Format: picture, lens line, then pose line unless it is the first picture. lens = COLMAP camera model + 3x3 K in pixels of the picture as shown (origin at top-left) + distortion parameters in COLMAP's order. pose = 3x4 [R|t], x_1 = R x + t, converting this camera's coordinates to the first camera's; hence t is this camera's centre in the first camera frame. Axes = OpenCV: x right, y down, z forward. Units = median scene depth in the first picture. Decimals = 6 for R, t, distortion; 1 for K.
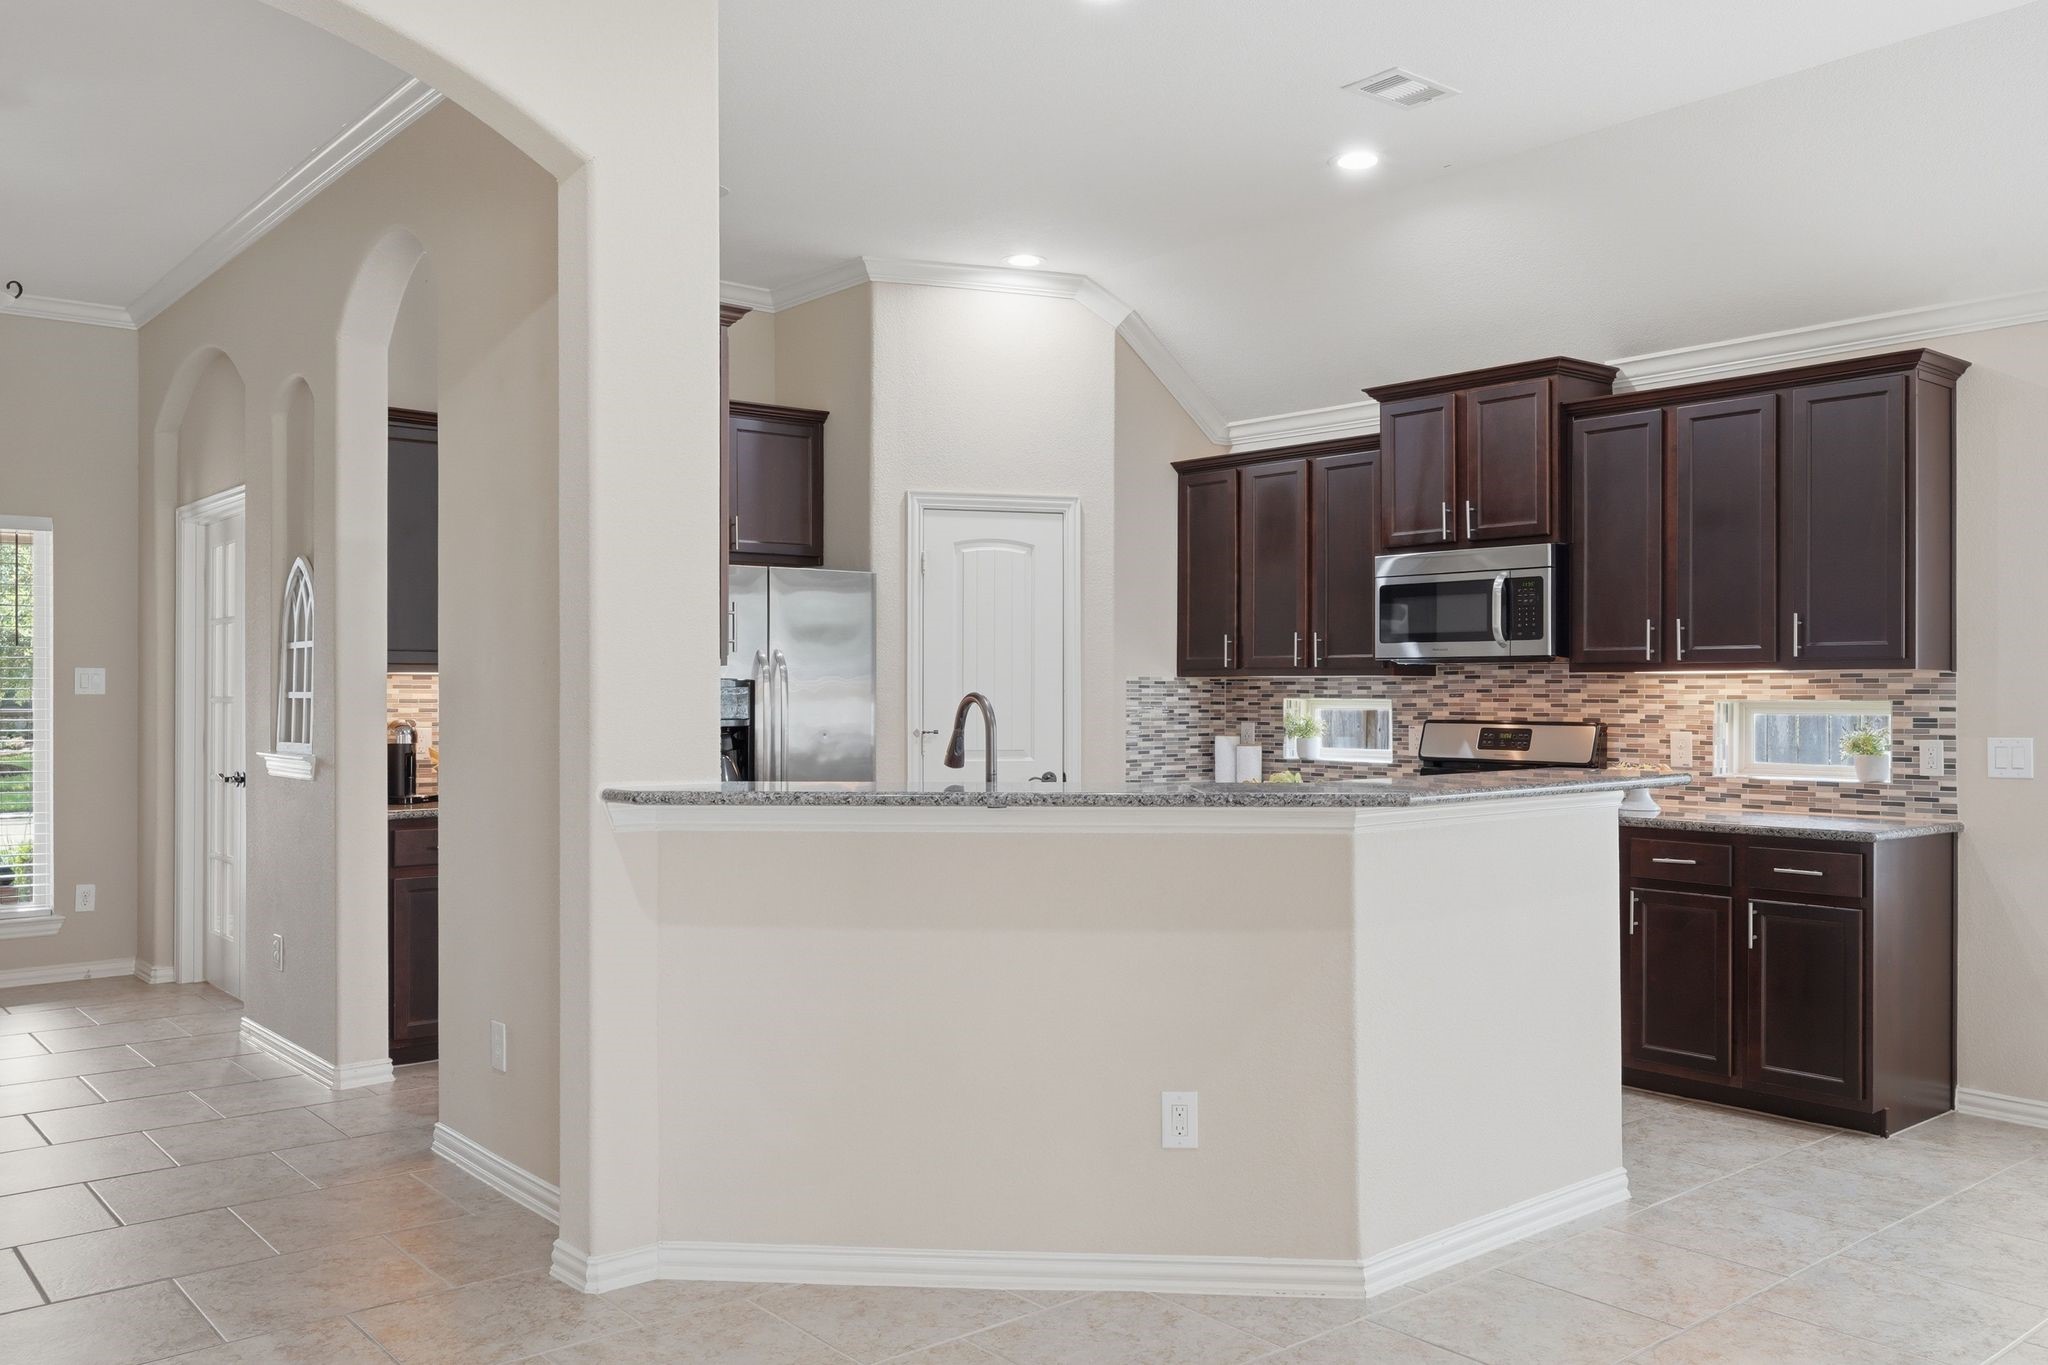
lens RADIAL K [[1621.5, 0, 1025.0], [0, 1621.5, 684.3], [0, 0, 1]] dist [0.004735, -0.000762]
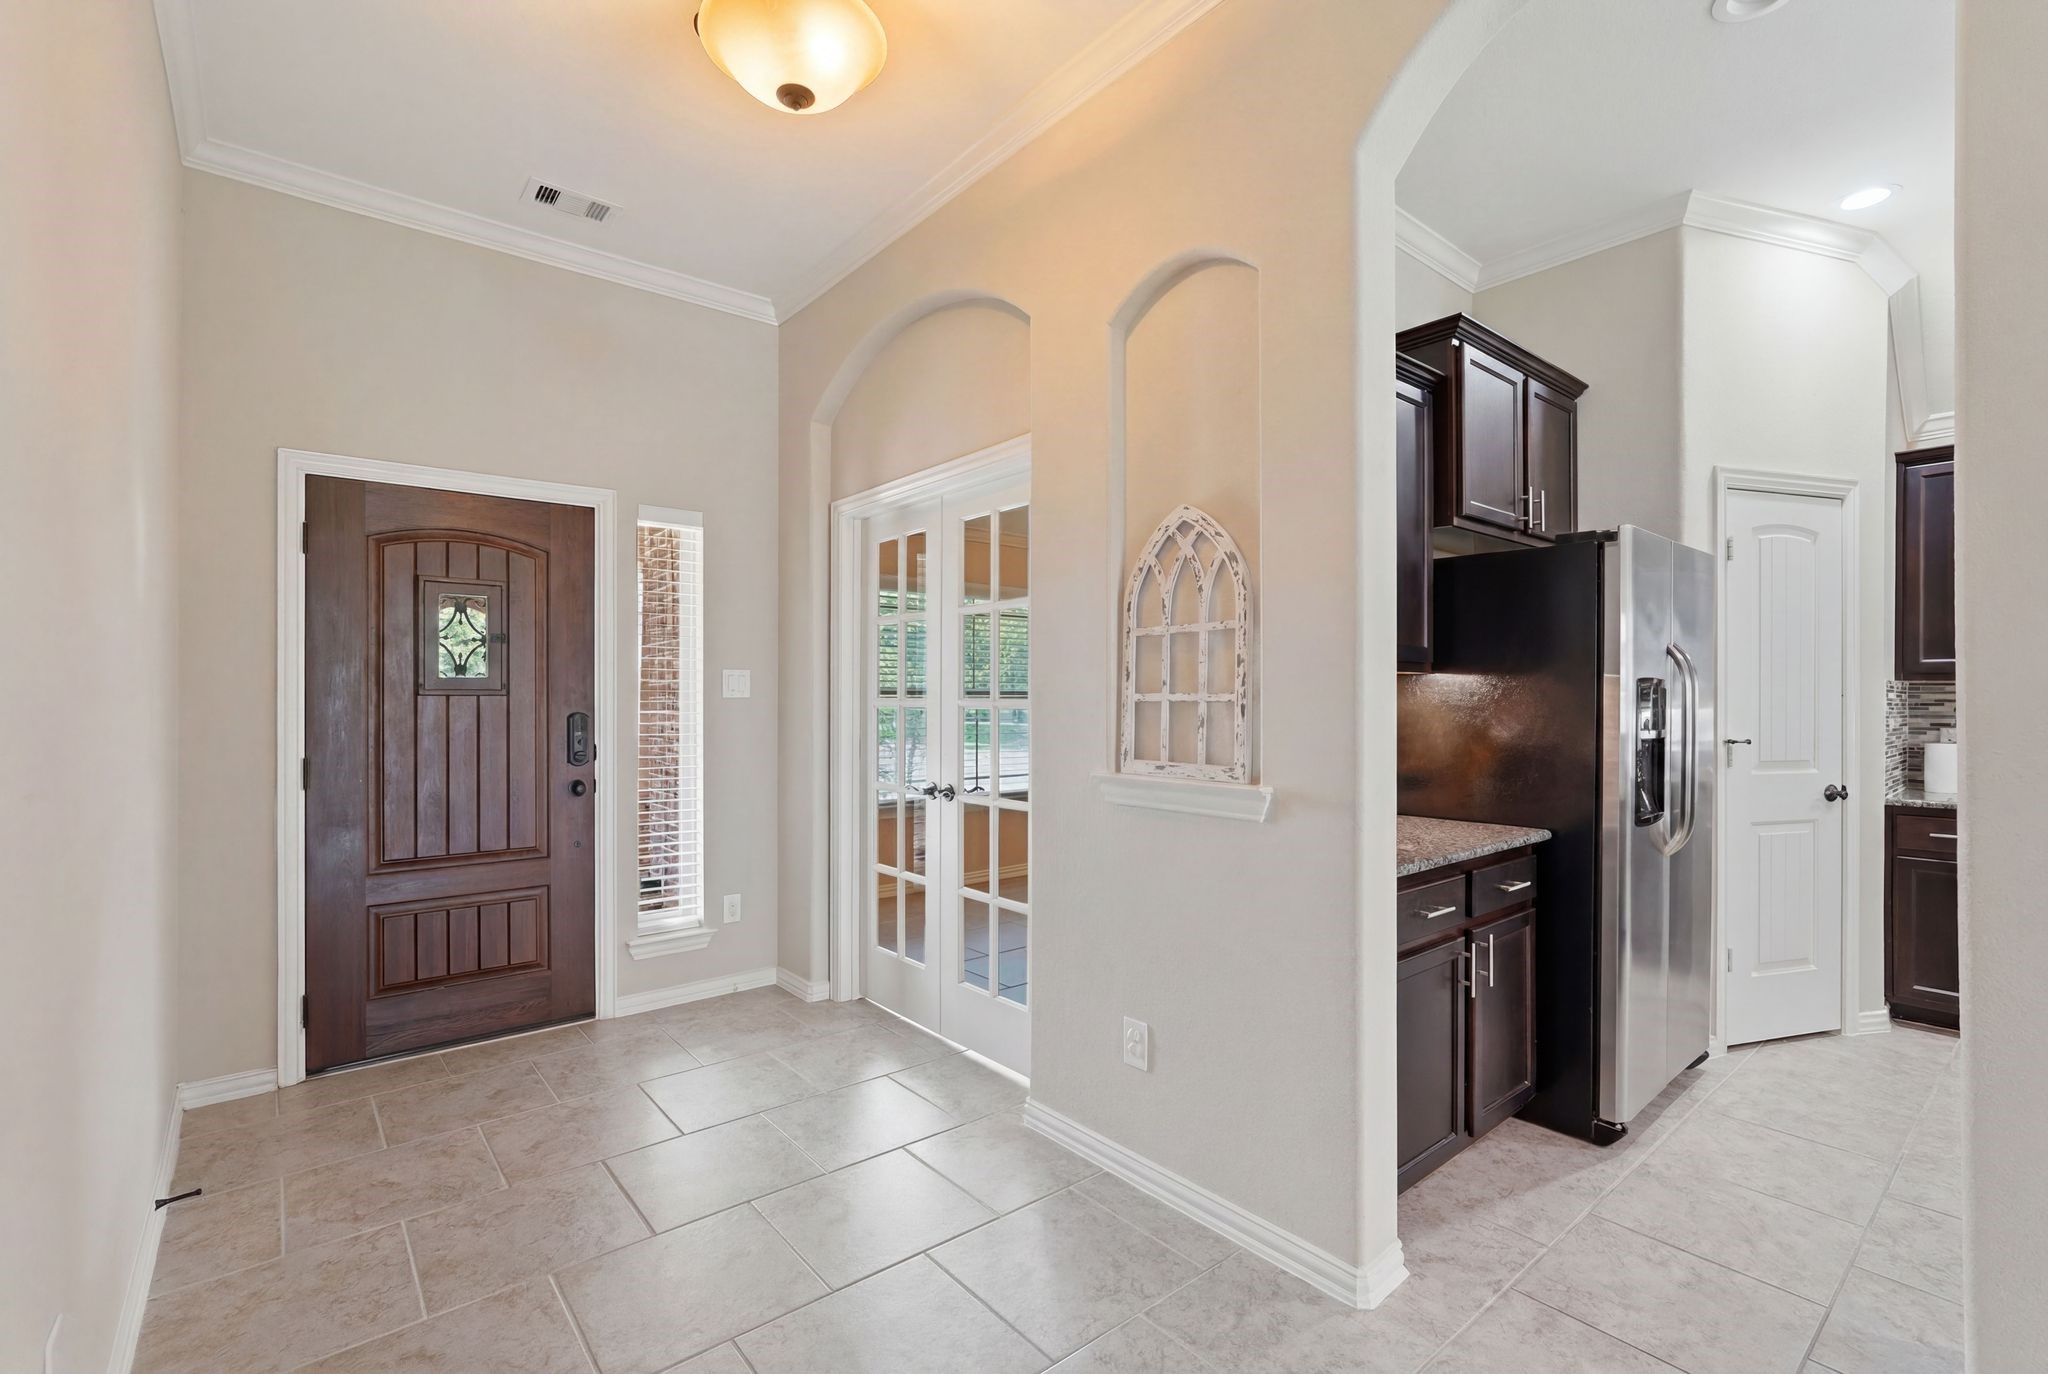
lens RADIAL K [[925.0, 0, 1033.2], [0, 925.0, 698.7], [0, 0, 1]] dist [-0.018339, 0.008540]
pose [[0.999935, 0.002374, -0.011124, -0.505684], [-0.002368, 0.999997, 0.000510, 0.008257], [0.011125, -0.000484, 0.999938, 0.582031]]
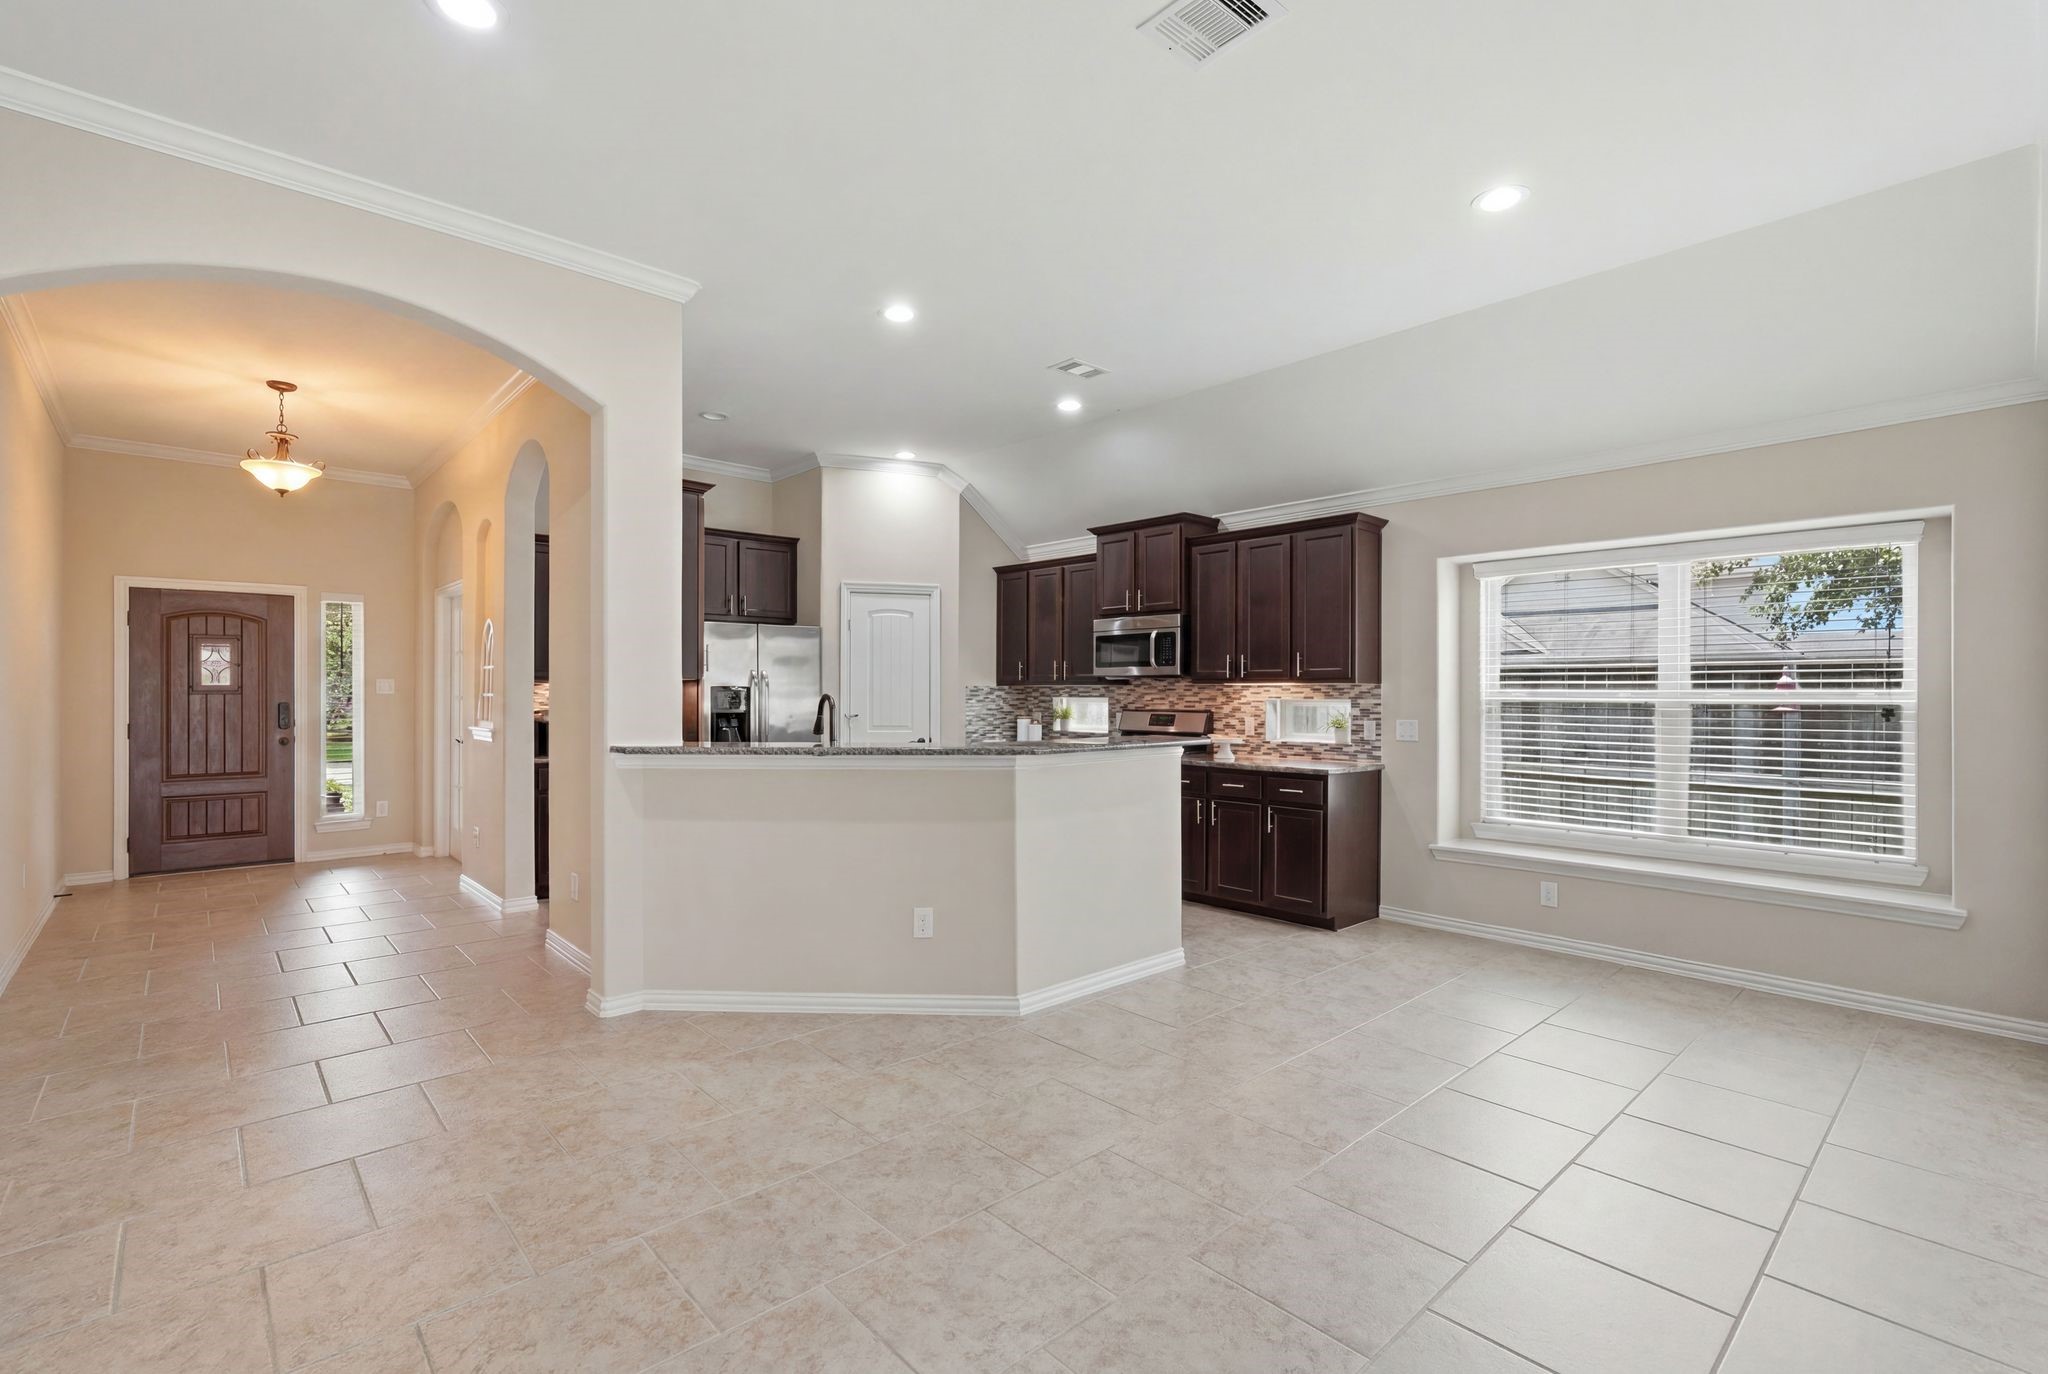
lens RADIAL K [[925.0, 0, 1018.6], [0, 925.0, 691.2], [0, 0, 1]] dist [-0.018339, 0.008540]
pose [[0.999133, 0.002289, 0.041568, 0.096340], [-0.002378, 0.999995, 0.002093, -0.000799], [-0.041563, -0.002190, 0.999133, -0.042597]]
